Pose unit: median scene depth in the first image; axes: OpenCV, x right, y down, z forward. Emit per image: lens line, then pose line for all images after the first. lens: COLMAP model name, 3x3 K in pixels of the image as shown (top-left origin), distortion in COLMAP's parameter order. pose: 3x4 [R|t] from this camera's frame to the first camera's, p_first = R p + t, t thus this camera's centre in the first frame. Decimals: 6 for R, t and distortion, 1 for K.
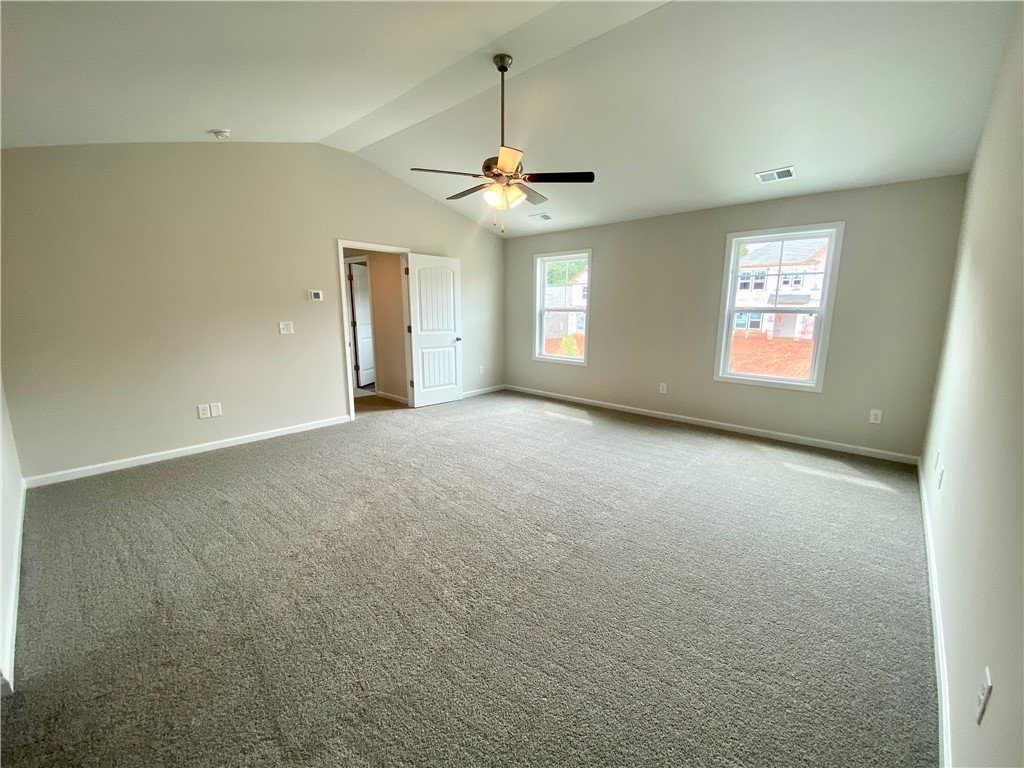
lens RADIAL K [[408.4, 0, 527.9], [0, 408.4, 379.5], [0, 0, 1]] dist [0.002077, -0.011258]
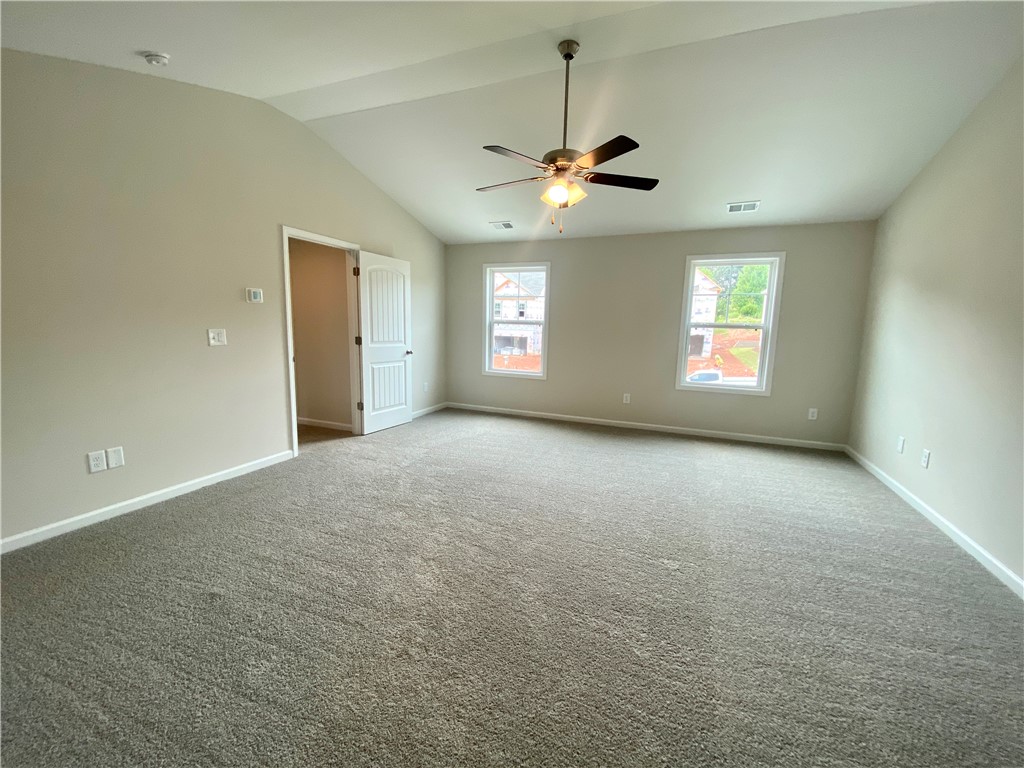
lens RADIAL K [[408.4, 0, 527.9], [0, 408.4, 379.5], [0, 0, 1]] dist [0.002077, -0.011258]
pose [[0.941934, -0.026295, 0.334766, -0.281392], [0.038271, 0.998840, -0.029229, -0.007090], [-0.333609, 0.040344, 0.941848, 0.114256]]
